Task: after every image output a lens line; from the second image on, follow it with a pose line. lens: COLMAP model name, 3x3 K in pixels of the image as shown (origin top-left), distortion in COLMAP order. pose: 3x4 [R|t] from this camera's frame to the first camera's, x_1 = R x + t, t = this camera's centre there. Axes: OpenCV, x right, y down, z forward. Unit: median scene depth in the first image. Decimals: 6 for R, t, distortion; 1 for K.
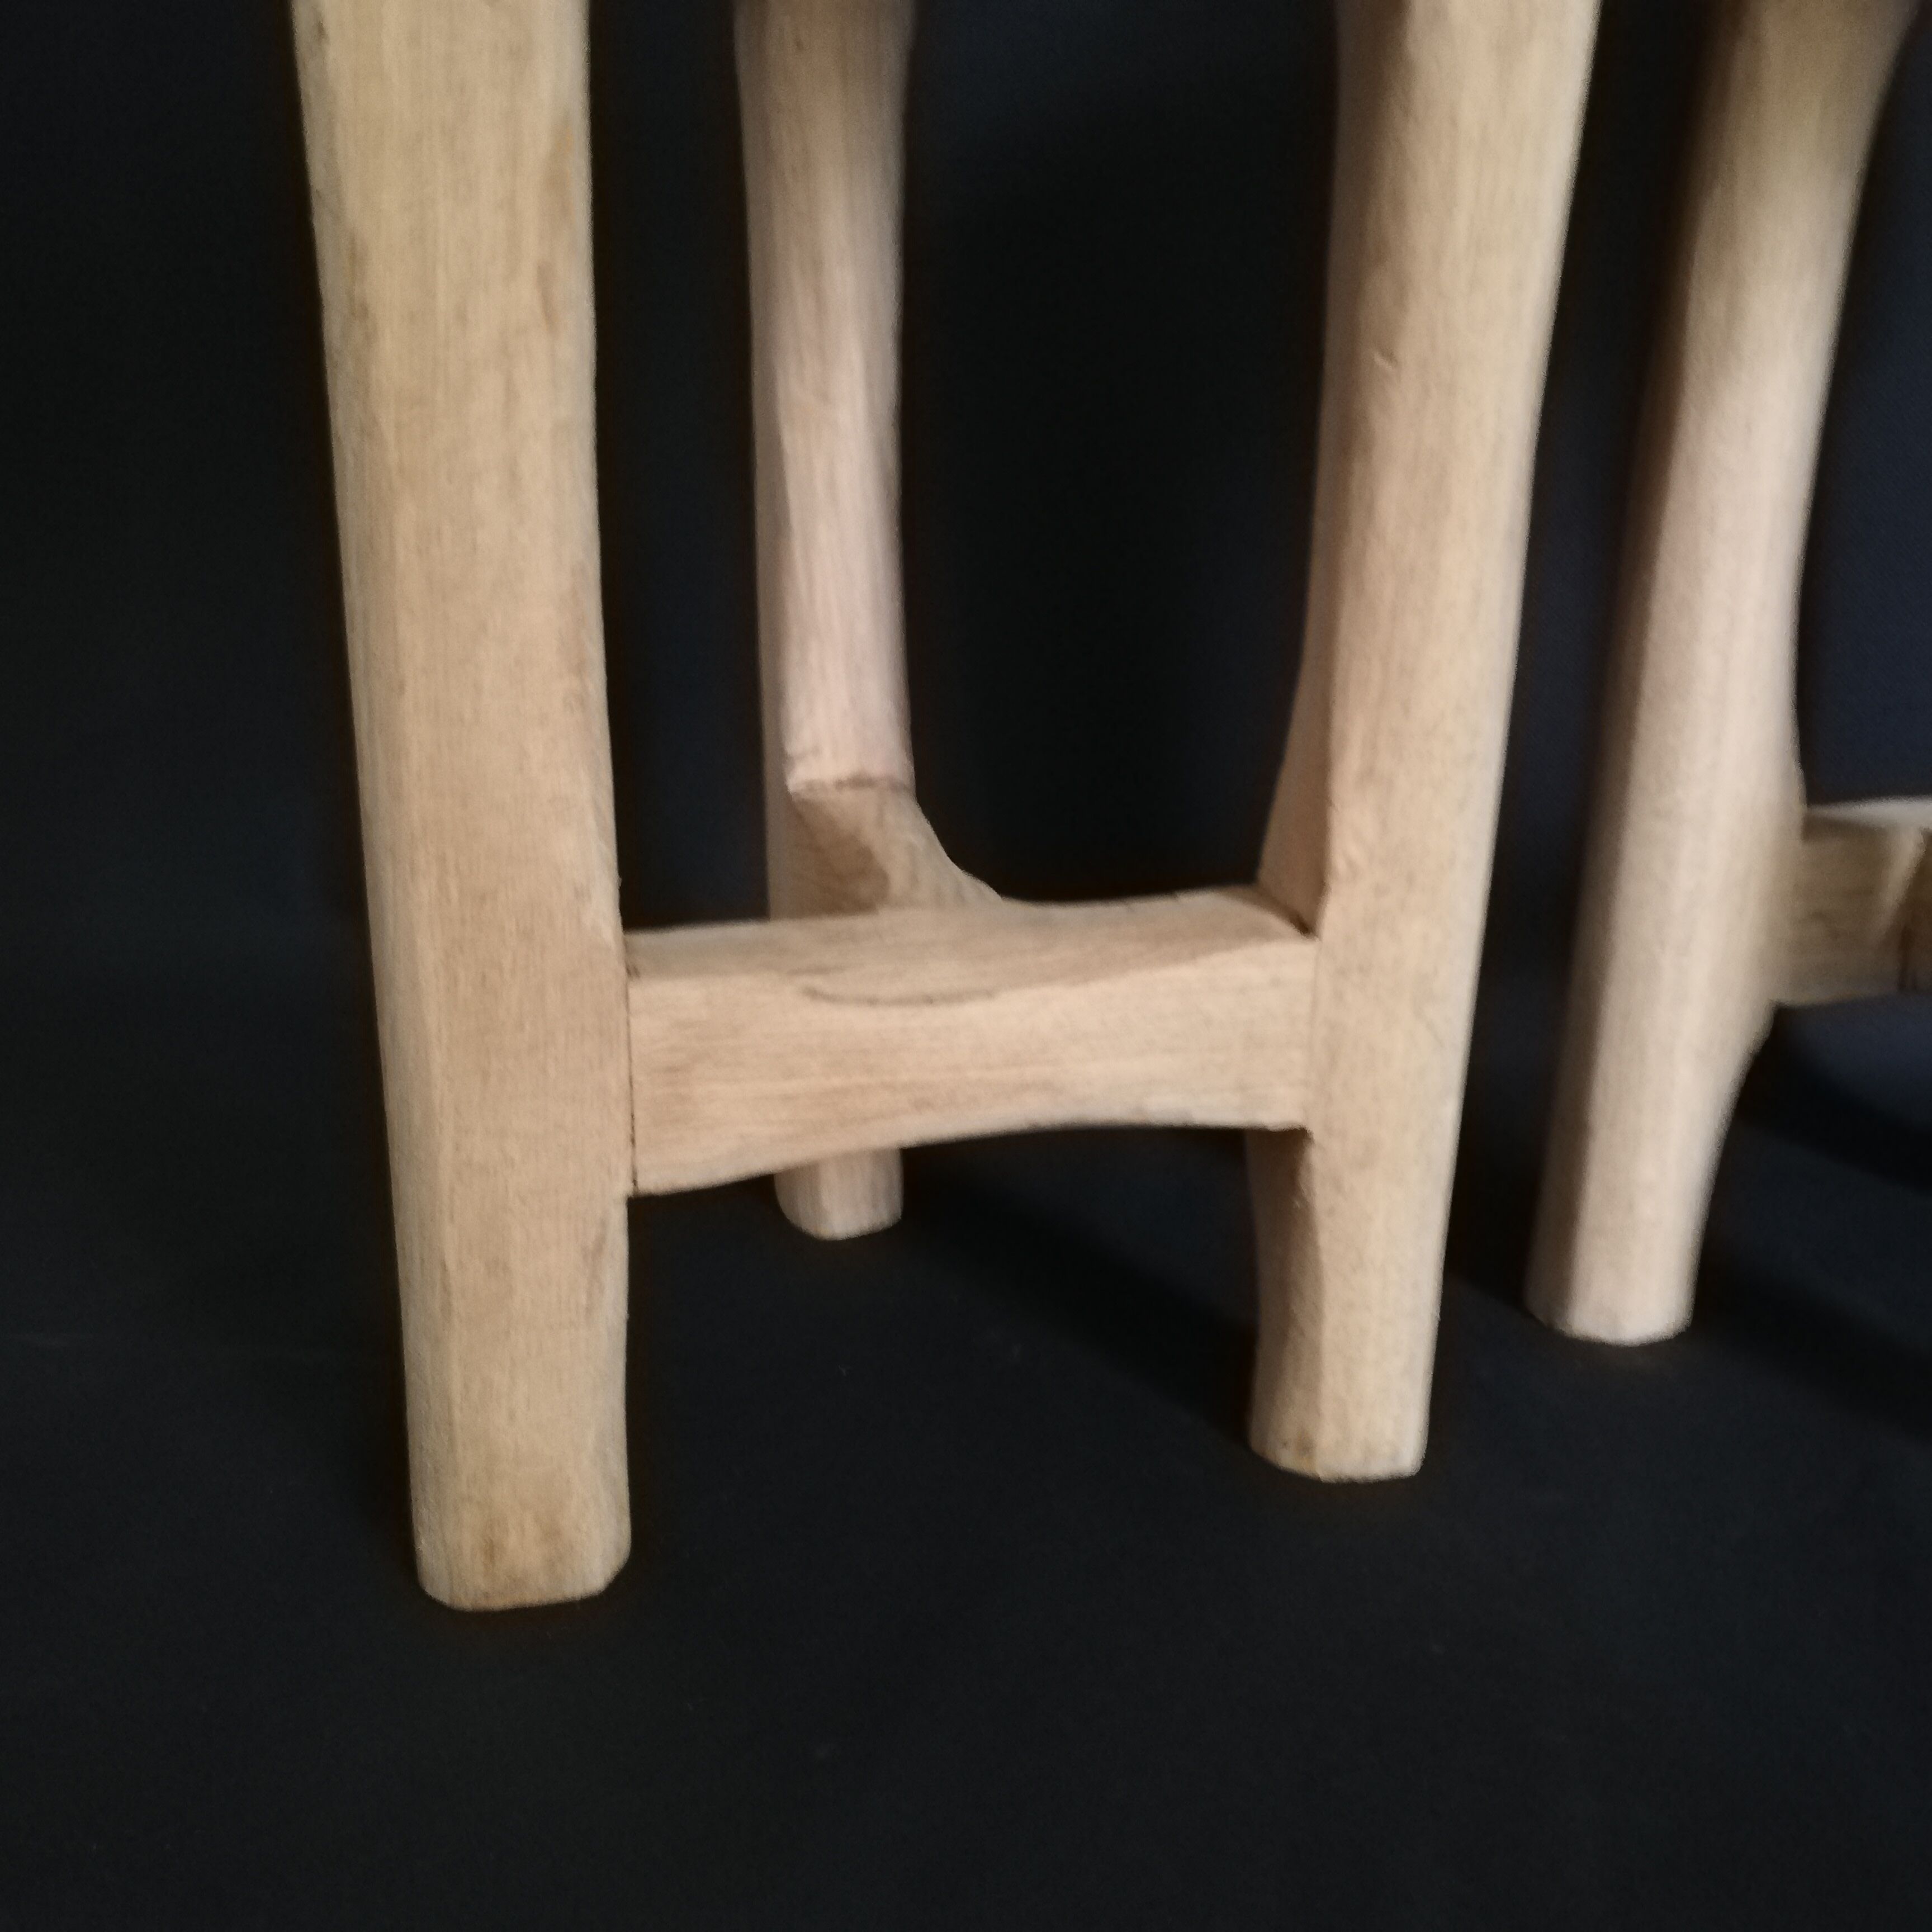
lens RADIAL K [[1948.8, 0, 966.0], [0, 1948.8, 966.0], [0, 0, 1]] dist [0.074802, -0.143389]
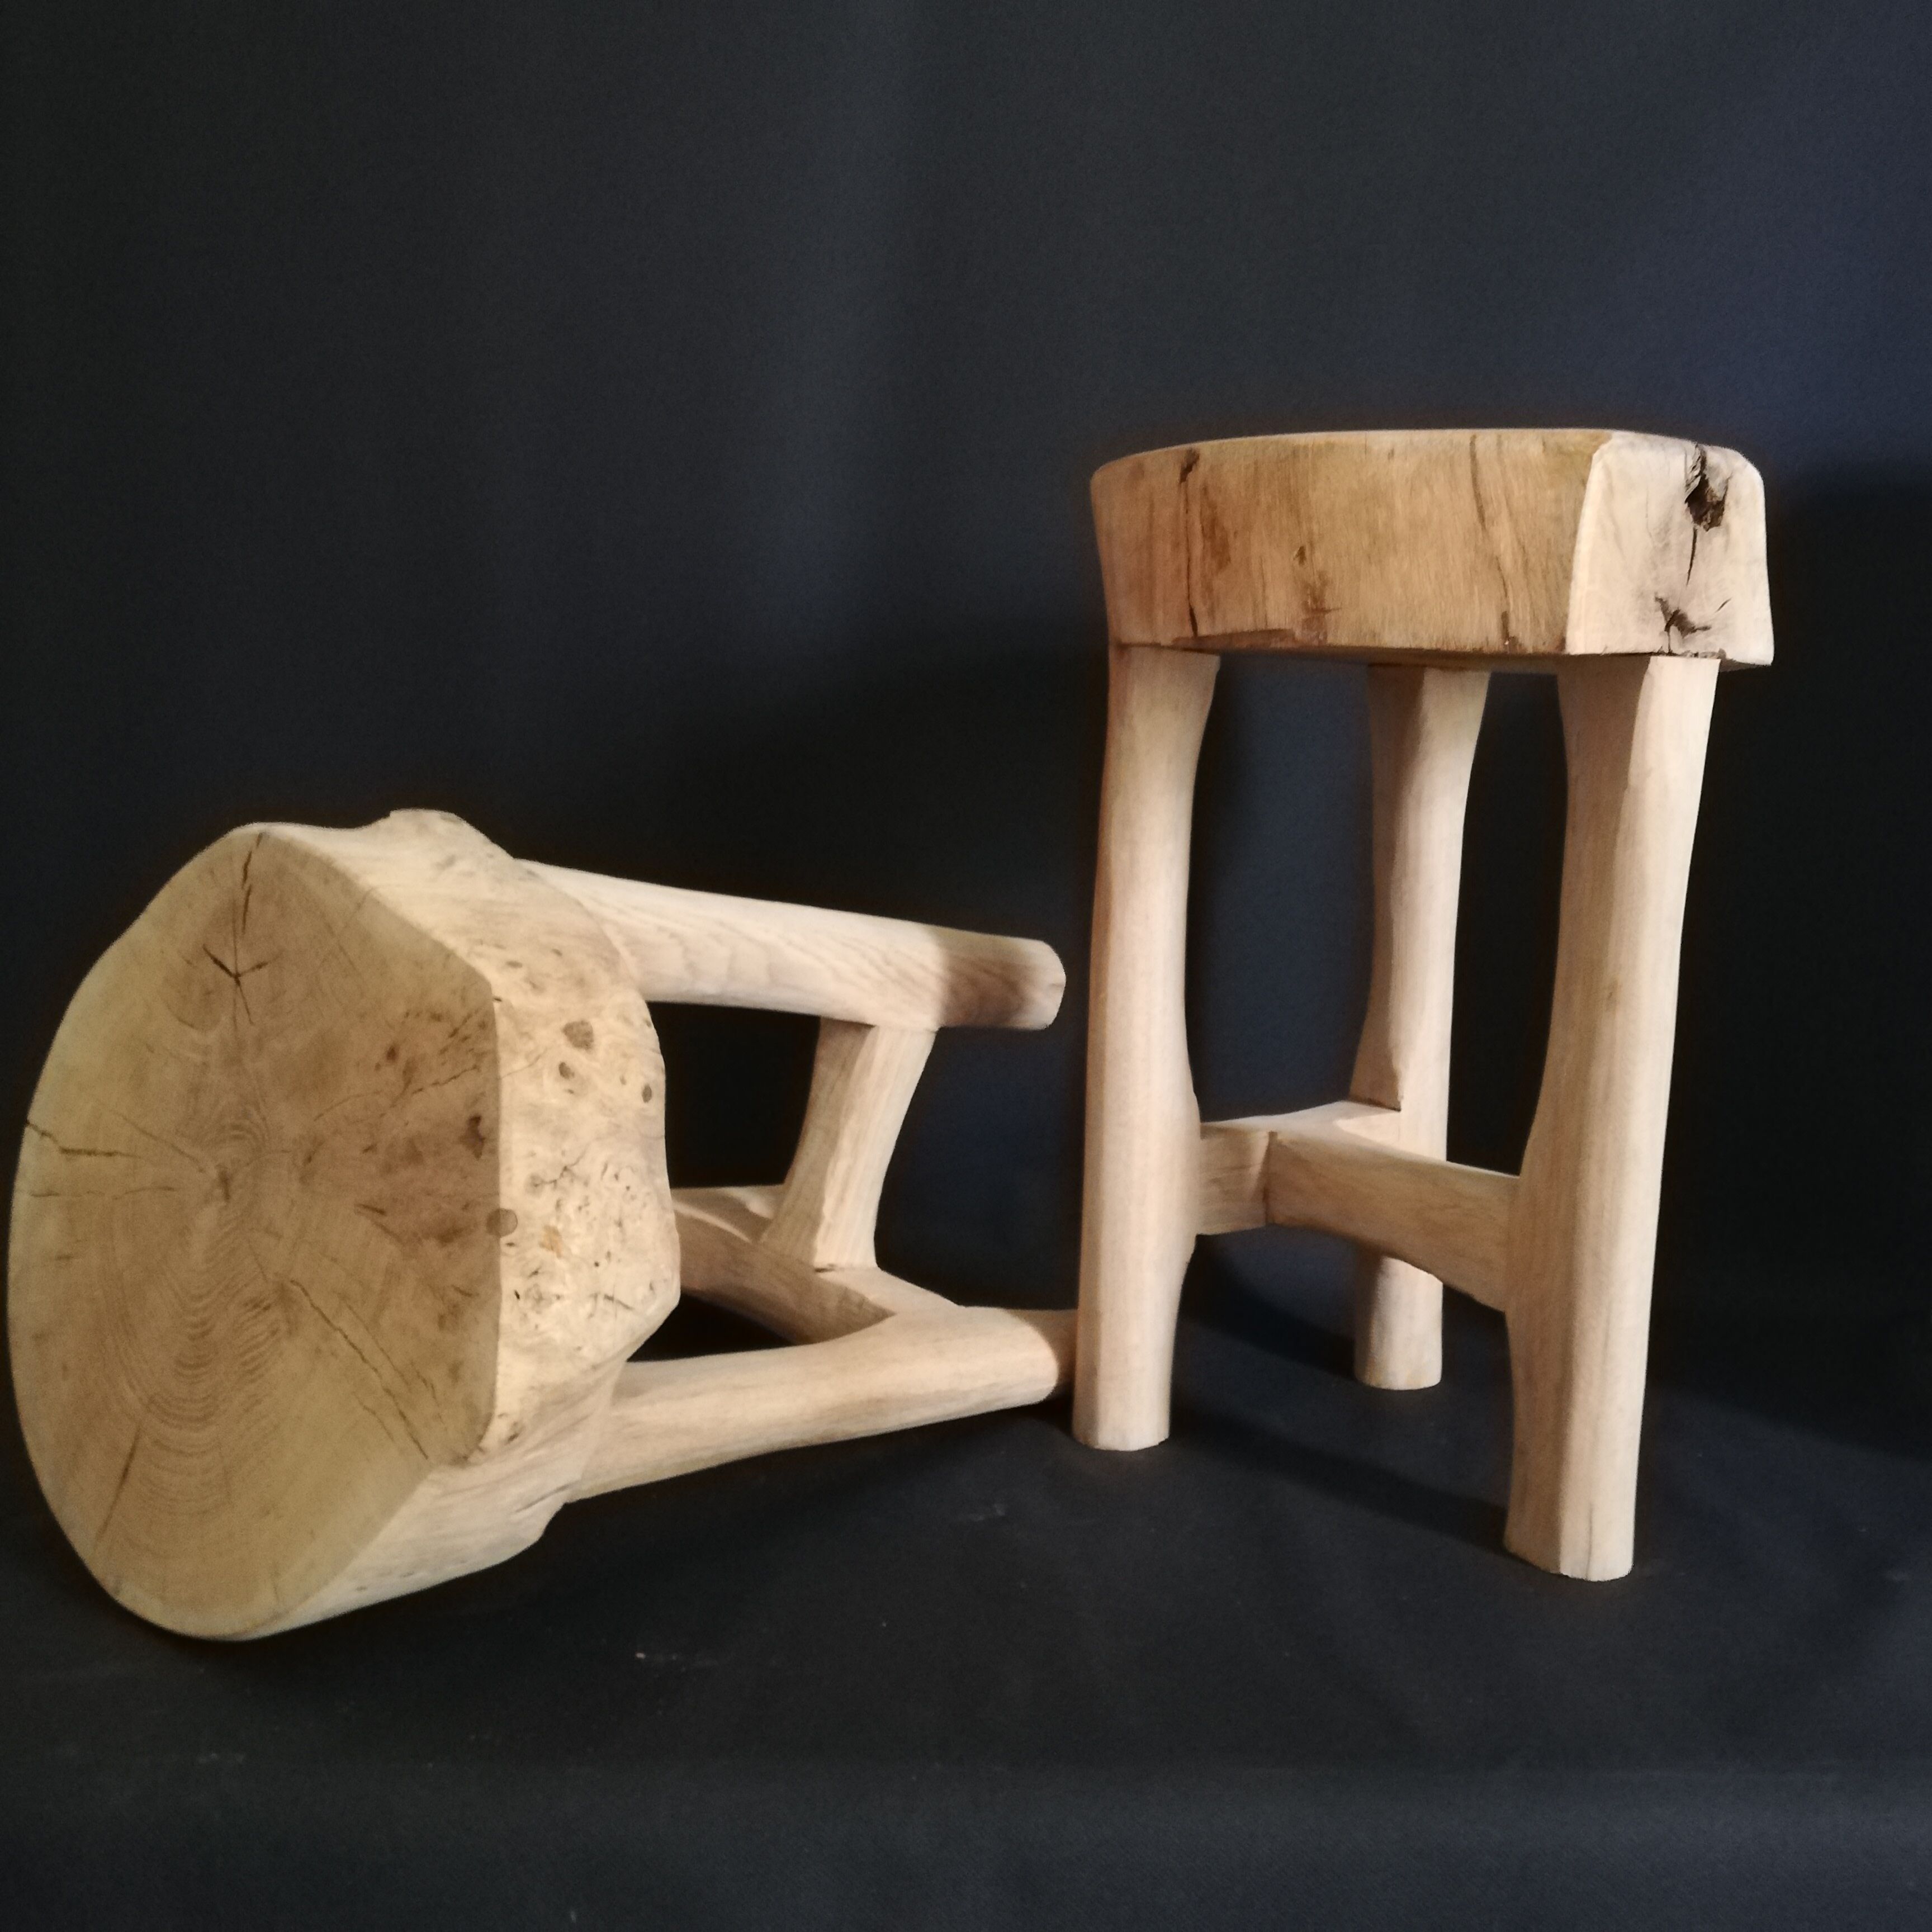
lens RADIAL K [[1948.8, 0, 966.0], [0, 1948.8, 966.0], [0, 0, 1]] dist [0.074802, -0.143389]
pose [[0.978012, -0.015865, 0.207945, -0.142552], [0.055860, 0.980597, -0.187909, 0.101339], [-0.200929, 0.195393, 0.959921, -0.665825]]
